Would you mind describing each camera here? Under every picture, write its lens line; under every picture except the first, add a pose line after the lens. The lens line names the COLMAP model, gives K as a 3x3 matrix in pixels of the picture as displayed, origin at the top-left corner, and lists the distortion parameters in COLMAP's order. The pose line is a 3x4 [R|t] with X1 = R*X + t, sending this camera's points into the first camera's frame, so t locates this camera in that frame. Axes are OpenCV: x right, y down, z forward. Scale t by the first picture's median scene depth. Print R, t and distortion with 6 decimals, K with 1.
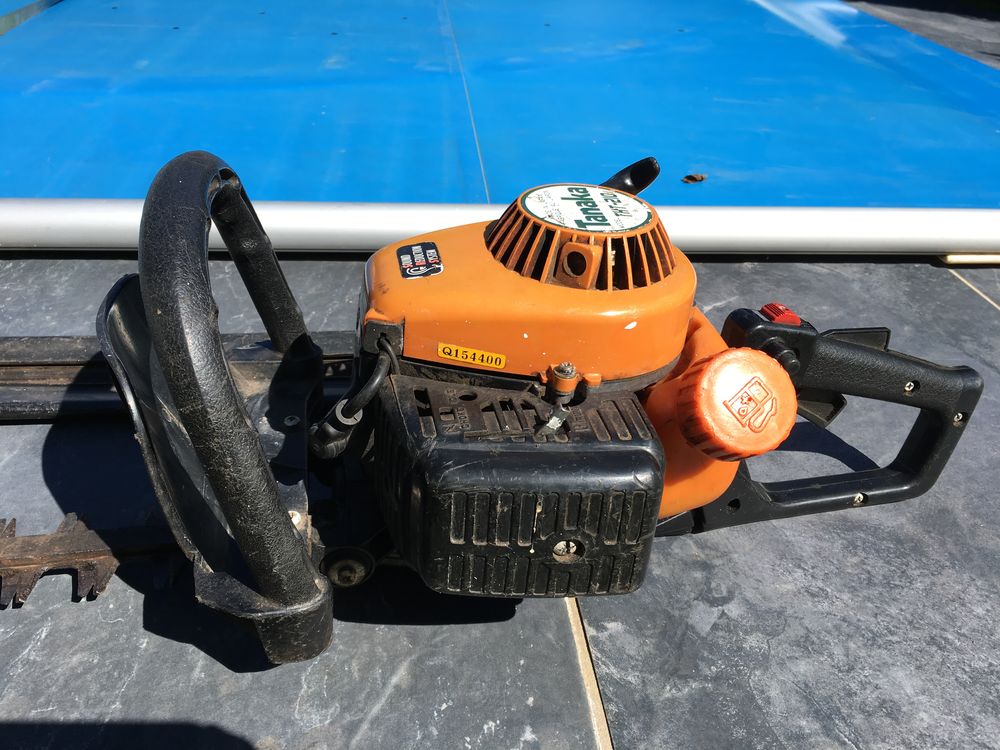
lens RADIAL K [[863.1, 0, 500.0], [0, 863.1, 375.0], [0, 0, 1]] dist [0.087085, -0.115447]
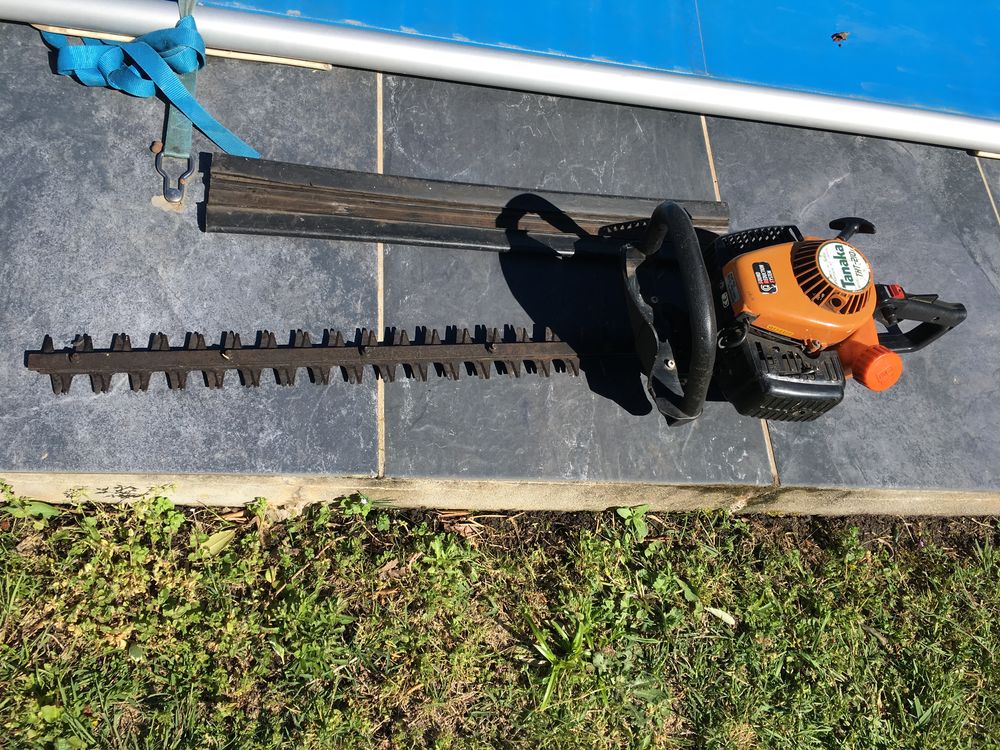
lens RADIAL K [[863.1, 0, 500.0], [0, 863.1, 375.0], [0, 0, 1]] dist [0.087085, -0.115447]
pose [[0.980871, 0.122829, 0.151016, -1.047658], [-0.184086, 0.837517, 0.514468, -0.931099], [-0.063287, -0.532426, 0.844107, -0.959726]]
